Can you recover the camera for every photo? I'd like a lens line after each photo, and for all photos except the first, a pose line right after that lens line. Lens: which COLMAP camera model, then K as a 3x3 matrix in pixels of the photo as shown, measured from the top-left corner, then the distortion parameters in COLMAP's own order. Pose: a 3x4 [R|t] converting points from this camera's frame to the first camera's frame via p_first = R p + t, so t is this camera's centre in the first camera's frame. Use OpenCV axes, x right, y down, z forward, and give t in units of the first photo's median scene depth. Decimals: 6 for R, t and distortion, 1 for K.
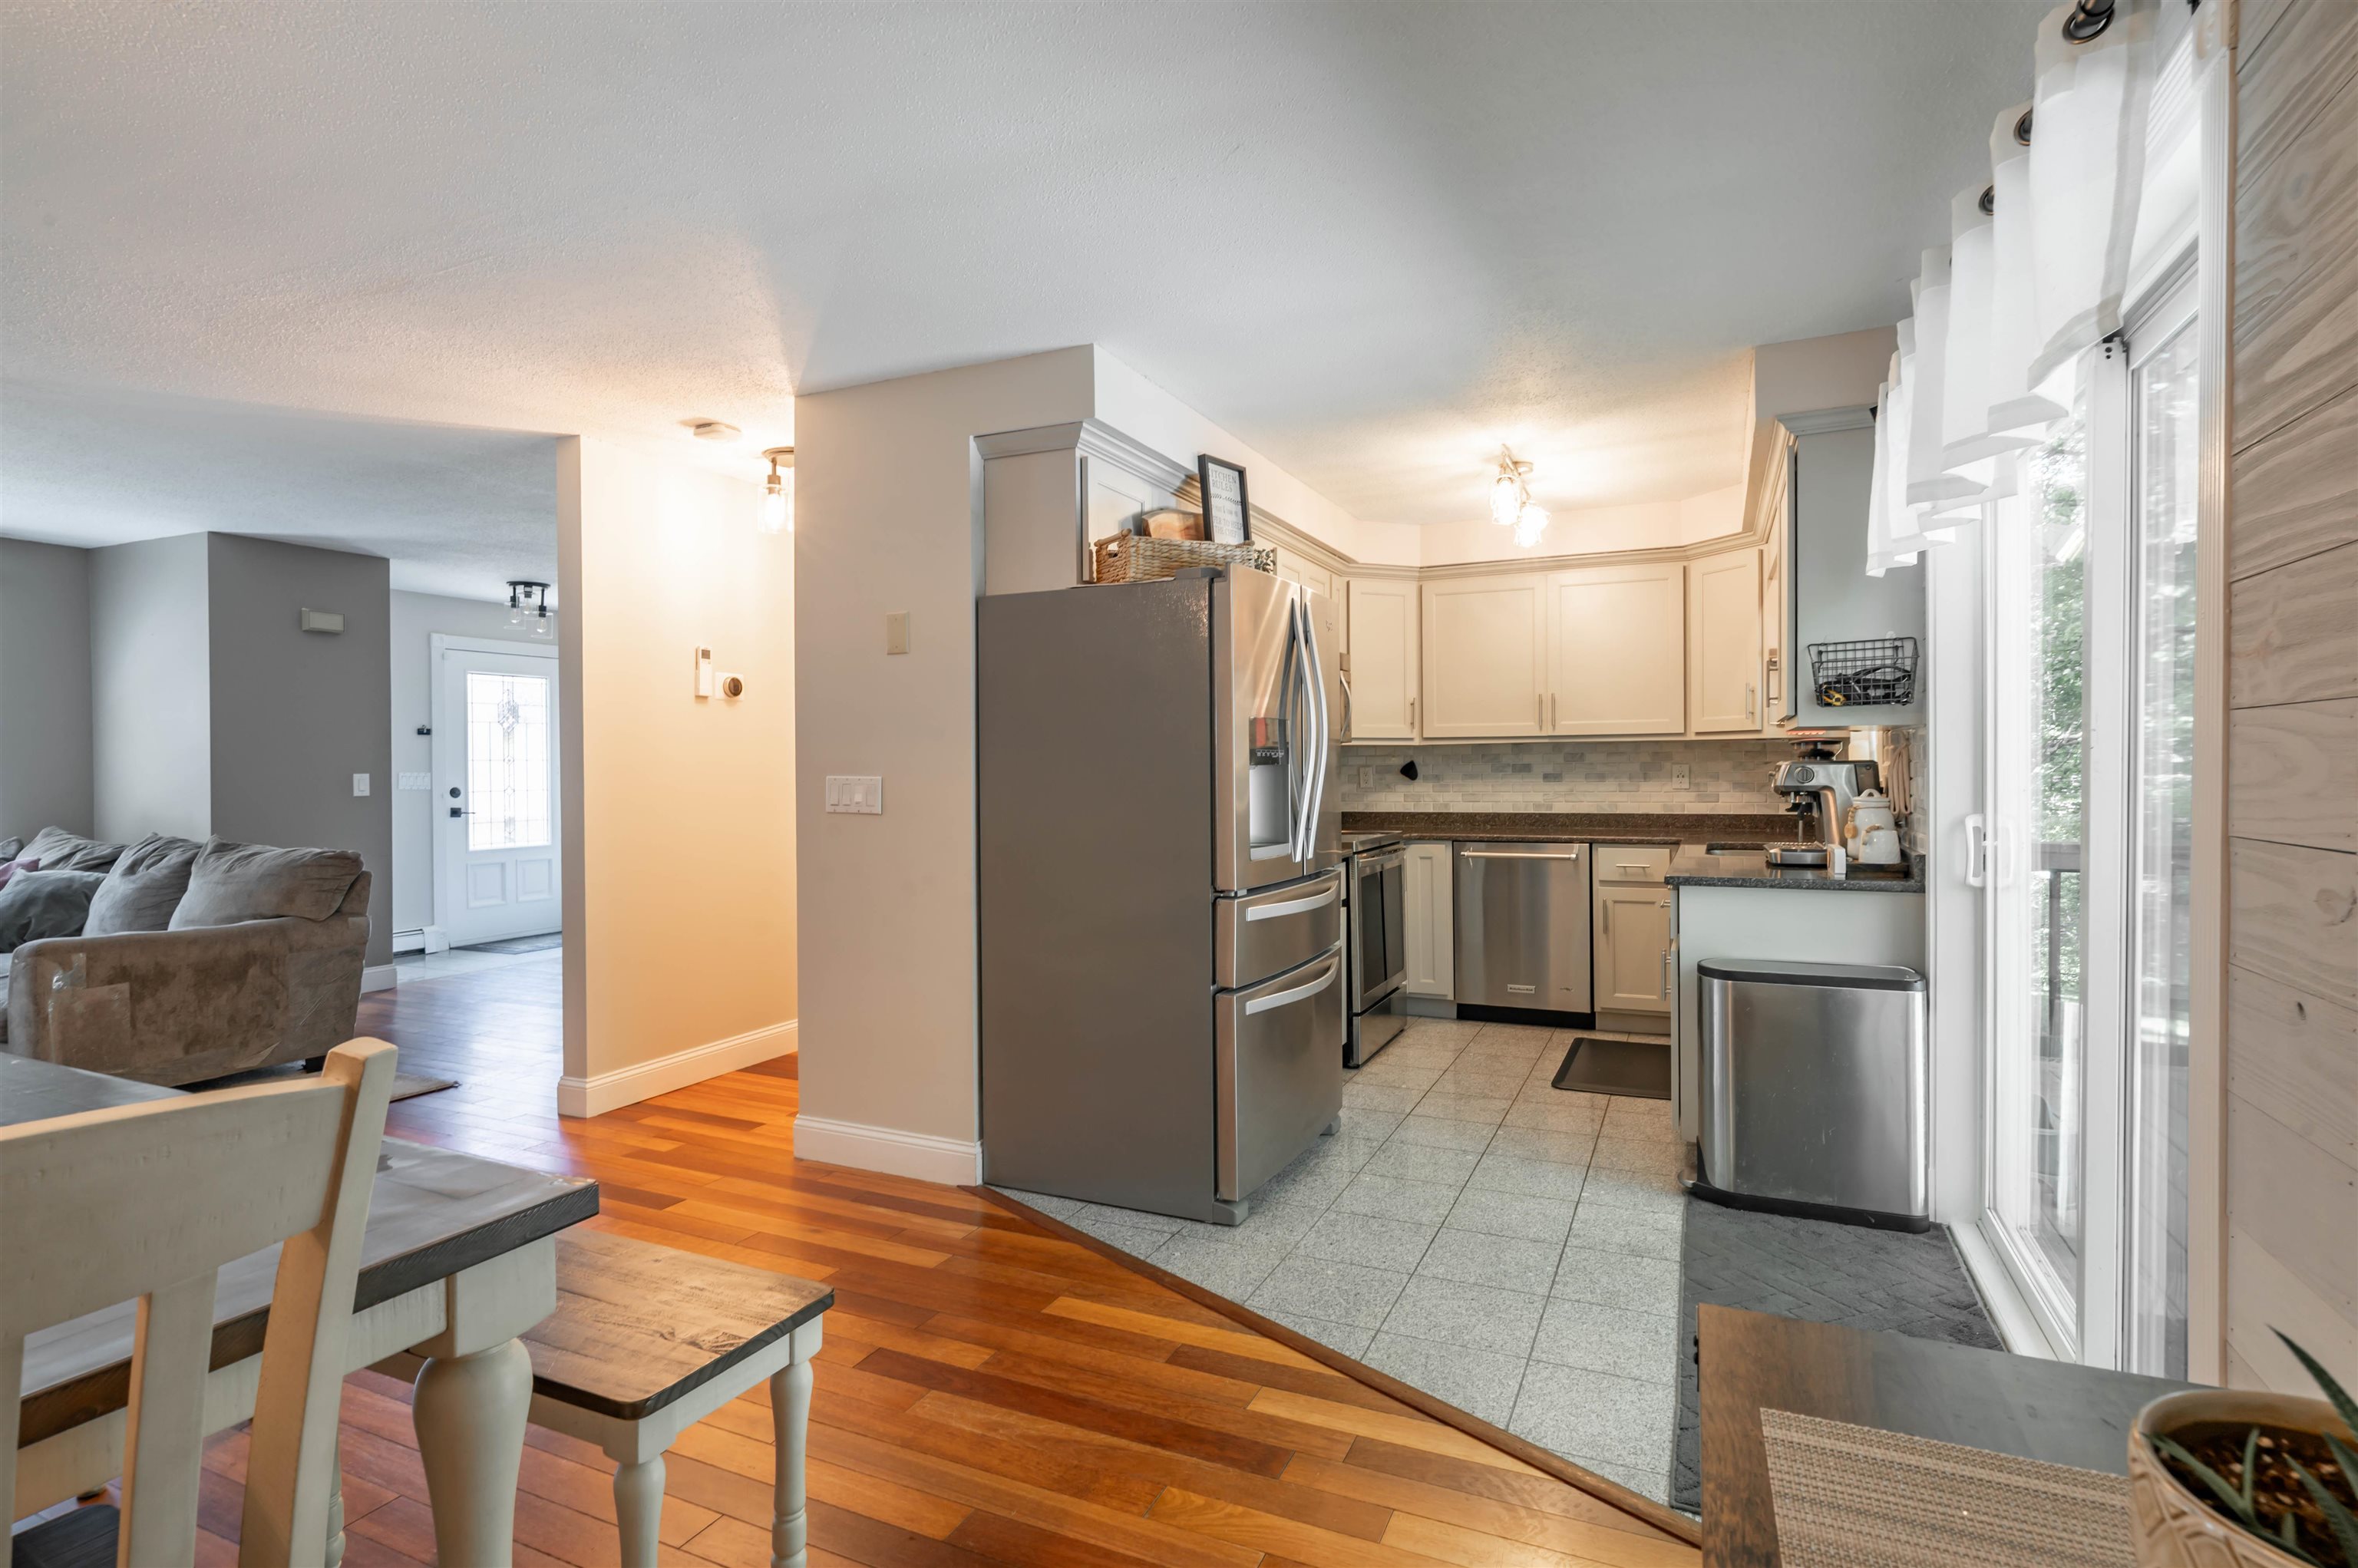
lens RADIAL K [[1124.3, 0, 1205.5], [0, 1124.3, 783.7], [0, 0, 1]] dist [-0.002324, 0.001831]
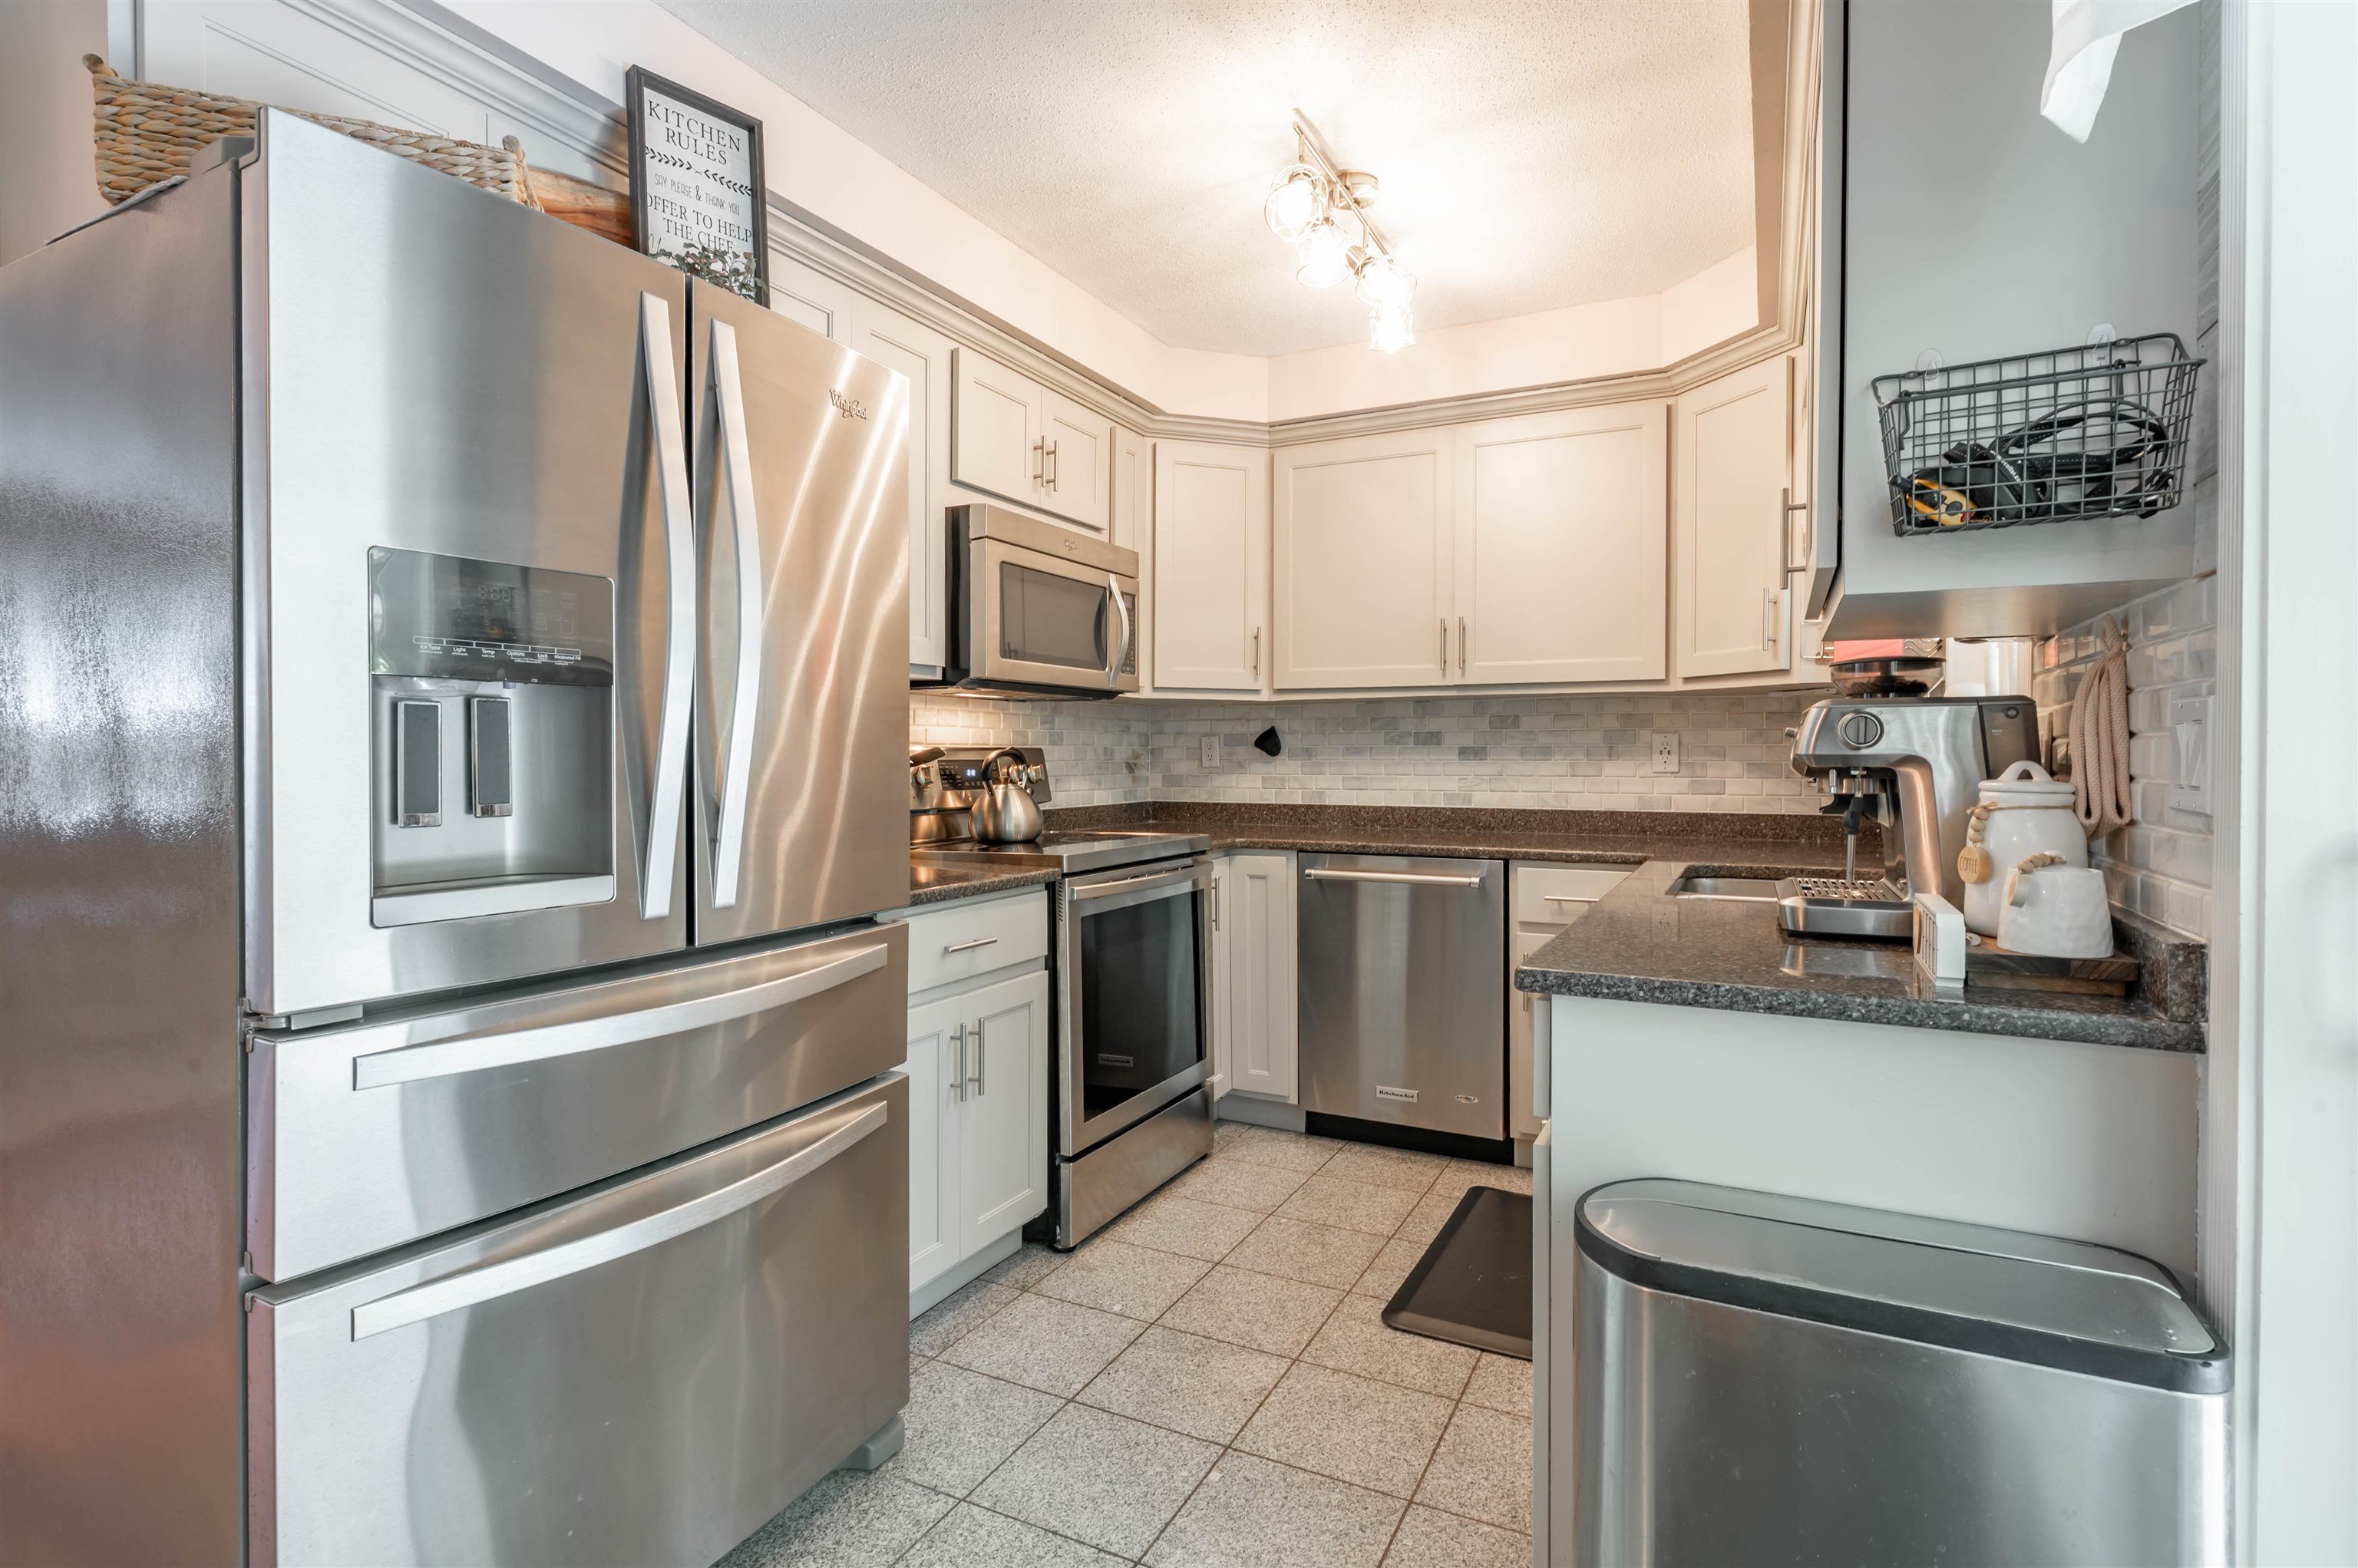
lens RADIAL K [[1158.1, 0, 1236.8], [0, 1158.1, 770.5], [0, 0, 1]] dist [-0.000159, 0.000963]
pose [[0.999908, 0.011614, -0.007038, 0.222973], [-0.011620, 0.999932, -0.000739, 0.008256], [0.007029, 0.000821, 0.999975, 0.416061]]
